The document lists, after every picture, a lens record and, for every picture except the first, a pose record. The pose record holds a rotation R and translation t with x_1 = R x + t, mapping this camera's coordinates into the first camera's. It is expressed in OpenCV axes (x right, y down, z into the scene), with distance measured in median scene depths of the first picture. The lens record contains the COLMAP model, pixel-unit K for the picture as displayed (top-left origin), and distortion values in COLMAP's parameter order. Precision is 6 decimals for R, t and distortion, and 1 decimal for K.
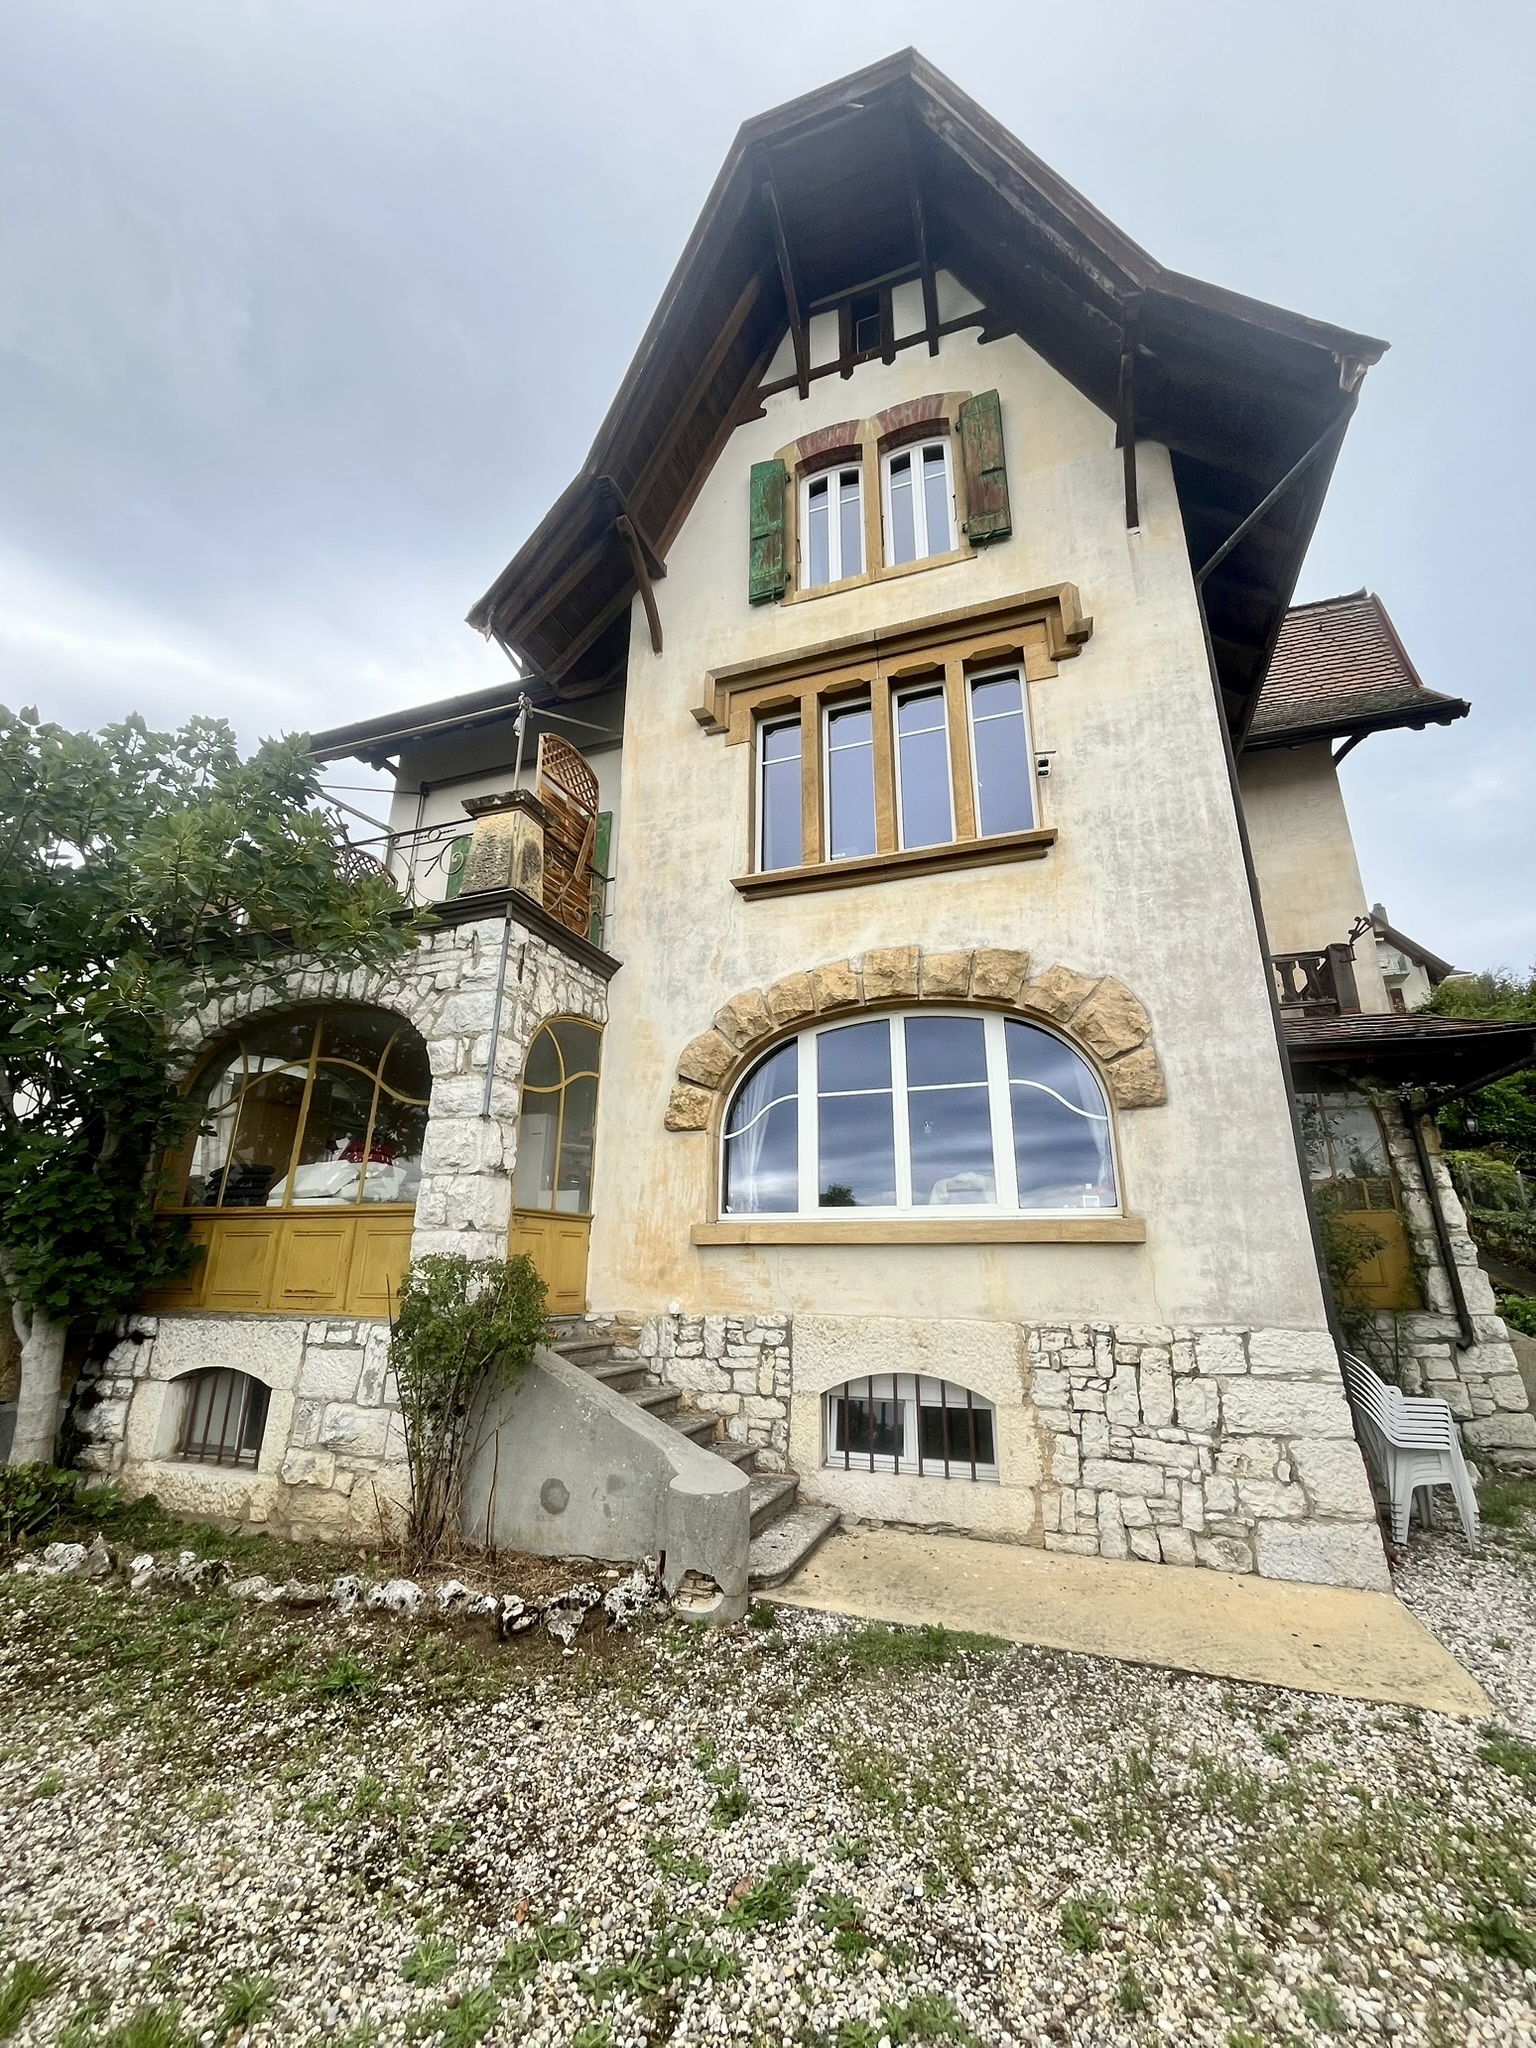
lens RADIAL K [[839.1, 0, 768.0], [0, 839.1, 1024.0], [0, 0, 1]] dist [-0.002069, 0.000205]
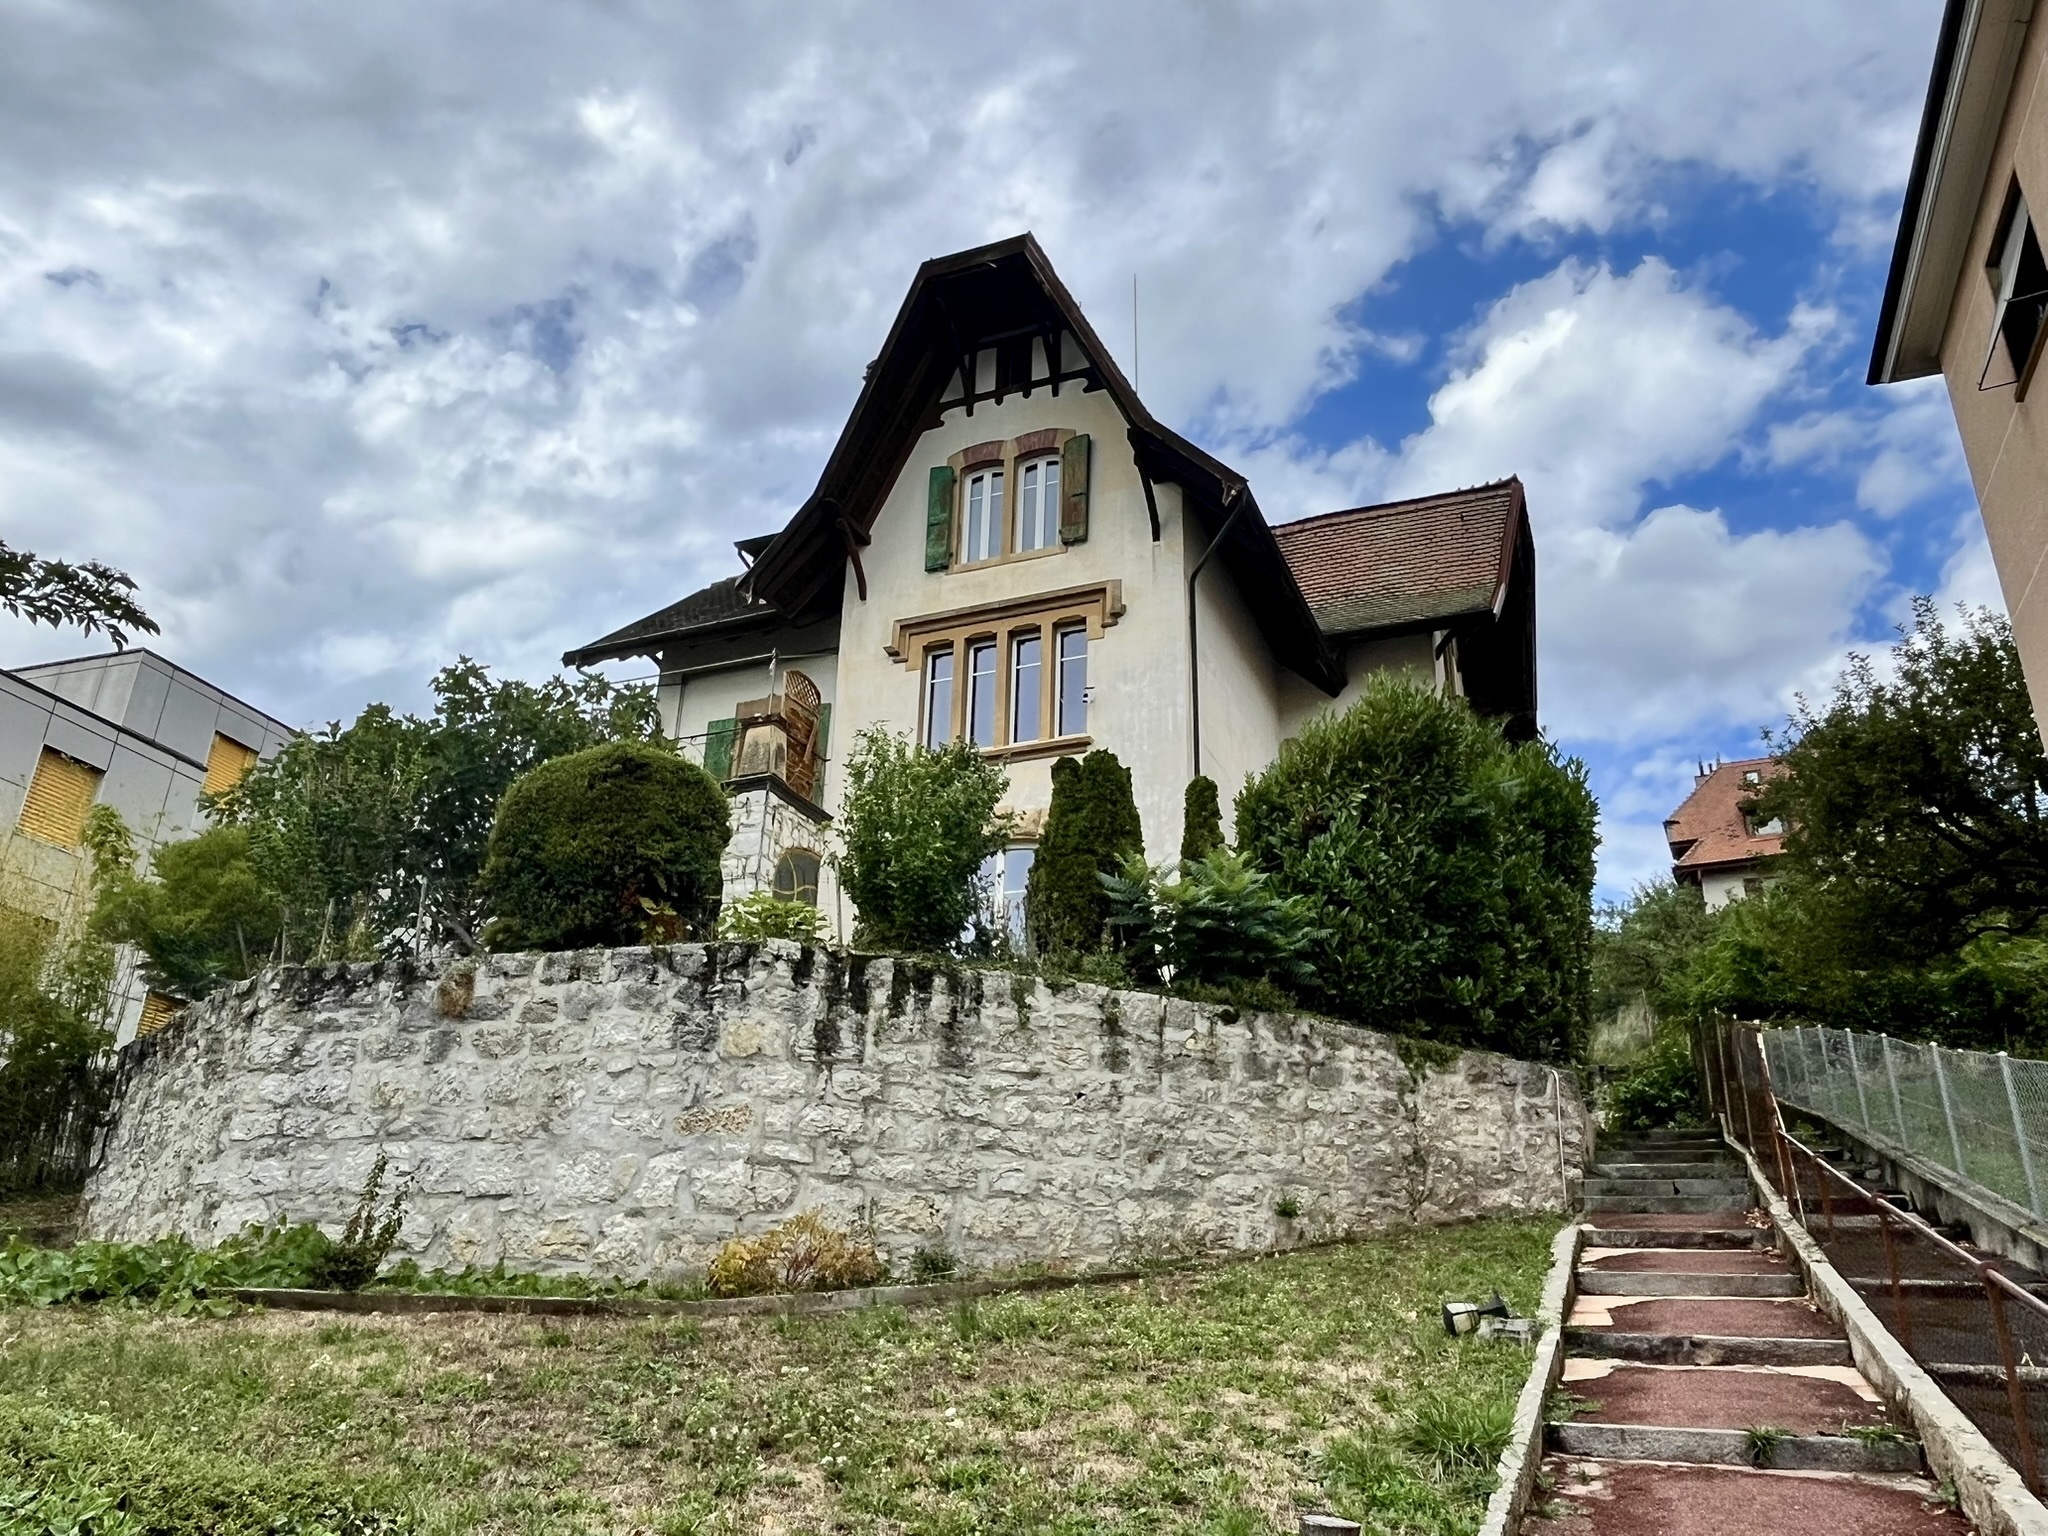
lens RADIAL K [[1445.8, 0, 1024.0], [0, 1445.8, 768.0], [0, 0, 1]] dist [0.001595, -0.000276]
pose [[0.998213, -0.005231, -0.059532, 0.316549], [-0.001236, 0.994142, -0.108075, 0.119734], [0.059749, 0.107955, 0.992359, -1.542987]]
